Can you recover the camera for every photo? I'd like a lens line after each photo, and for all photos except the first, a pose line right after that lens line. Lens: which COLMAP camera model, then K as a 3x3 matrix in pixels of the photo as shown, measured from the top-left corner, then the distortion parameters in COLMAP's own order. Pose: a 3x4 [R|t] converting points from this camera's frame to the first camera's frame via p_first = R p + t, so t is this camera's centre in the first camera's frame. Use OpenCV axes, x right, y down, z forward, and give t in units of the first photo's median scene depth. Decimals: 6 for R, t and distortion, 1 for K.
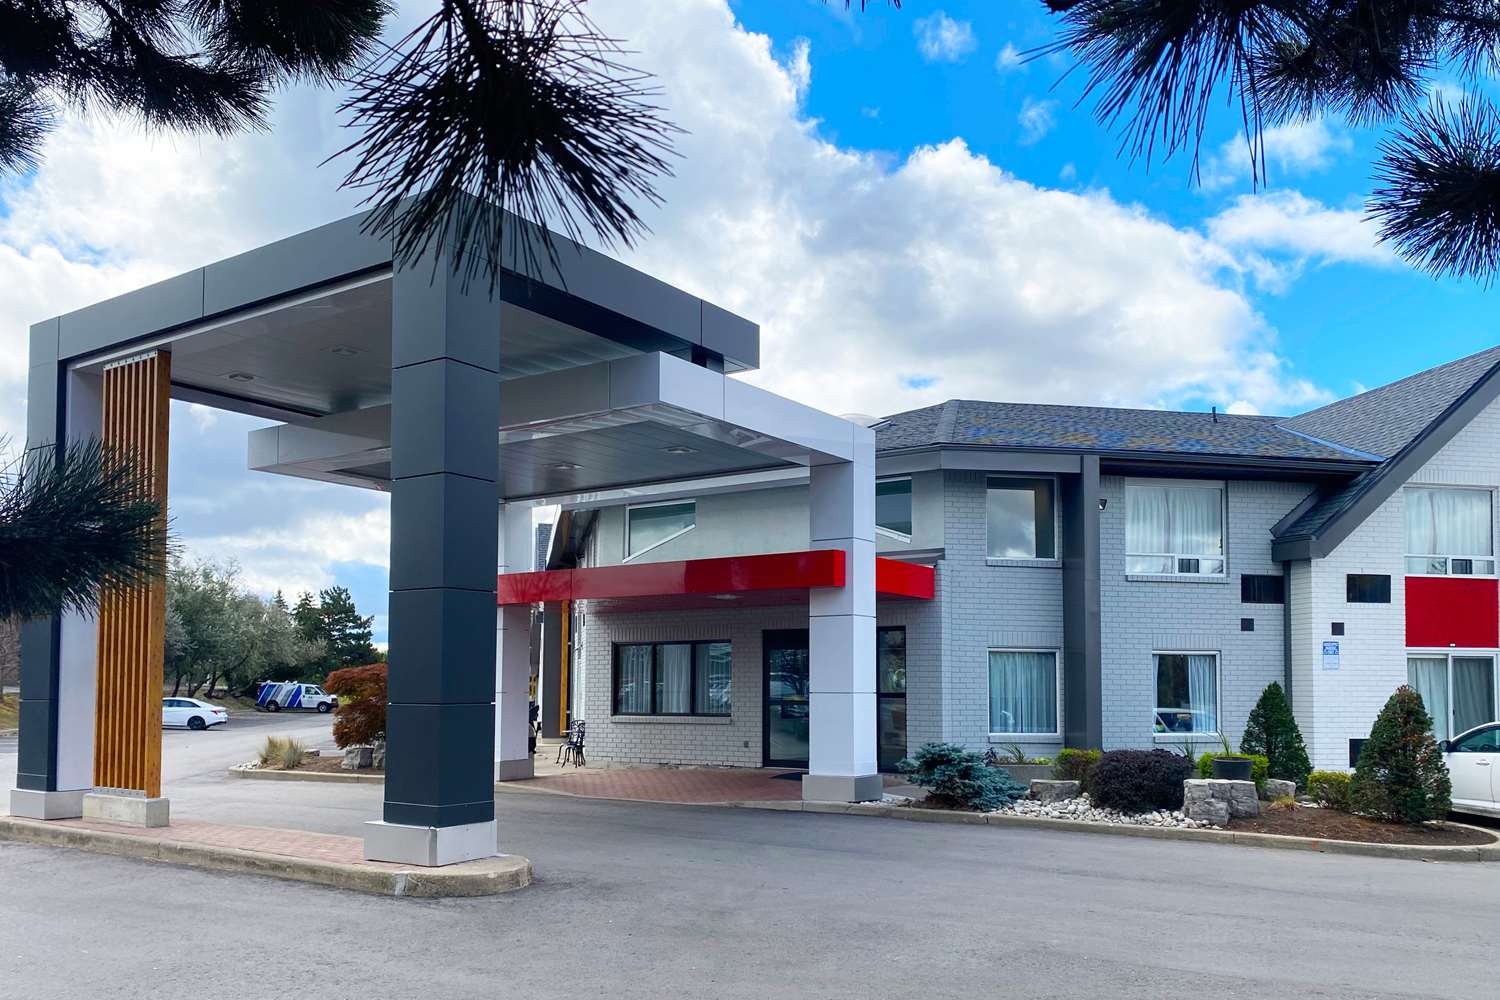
lens RADIAL K [[1198.4, 0, 750.3], [0, 1198.4, 576.6], [0, 0, 1]] dist [0.004478, 0.006373]
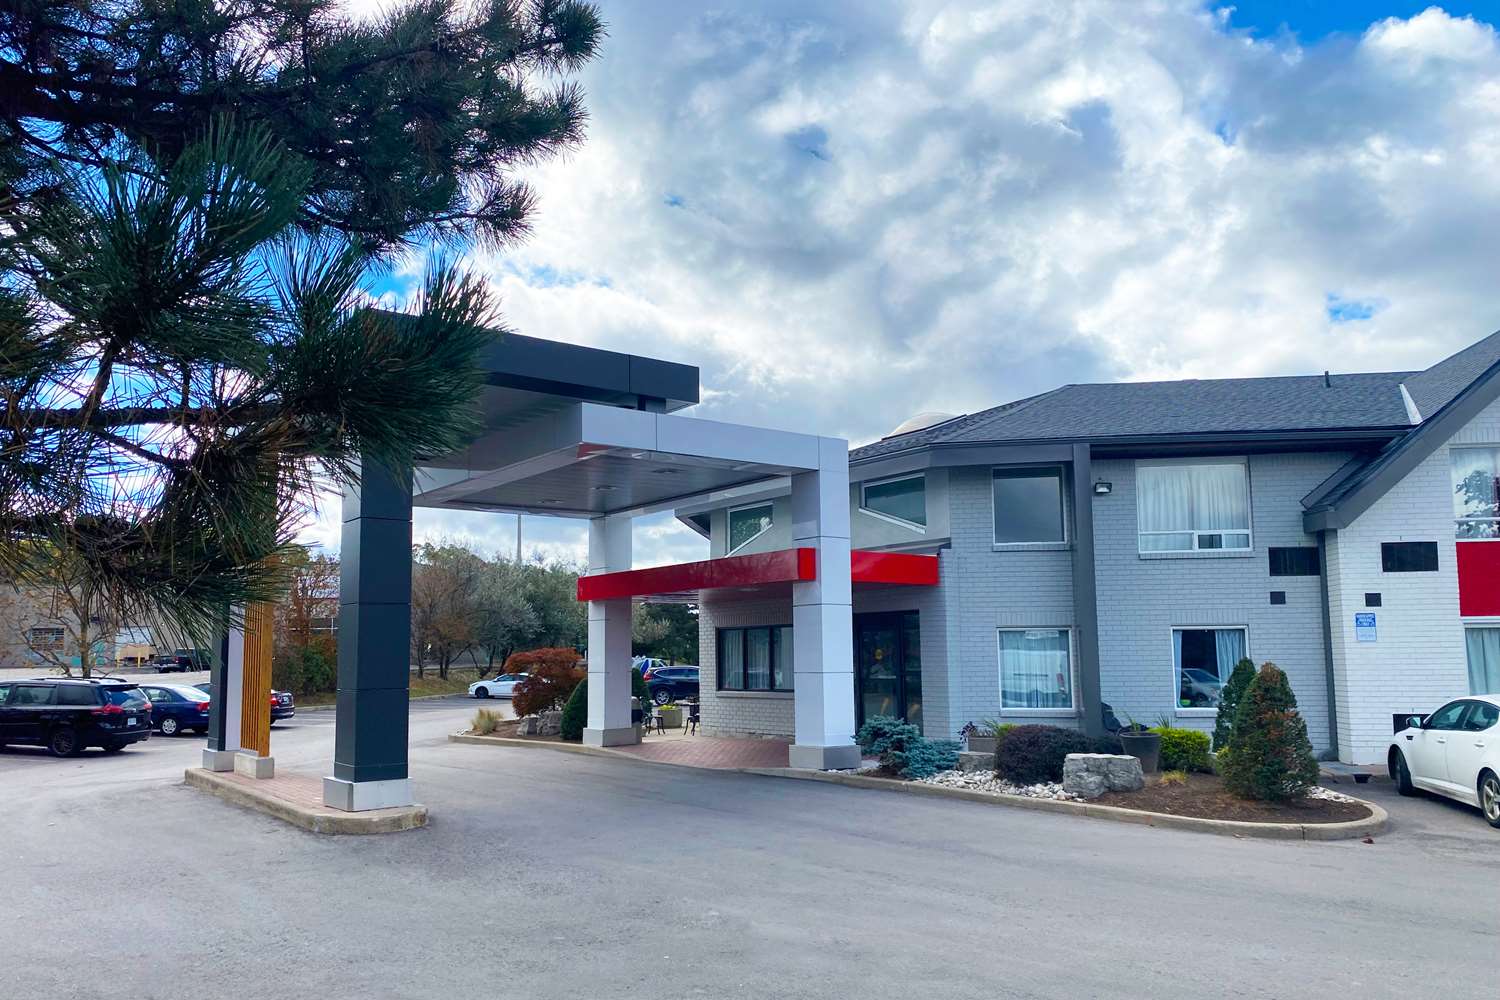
lens RADIAL K [[1134.0, 0, 750.0], [0, 1134.0, 500.0], [0, 0, 1]] dist [0.004209, 0.003181]
pose [[0.943650, -0.058777, -0.325685, 0.320607], [0.044590, 0.997710, -0.050863, -0.013009], [0.327928, 0.033475, 0.944109, -0.040183]]
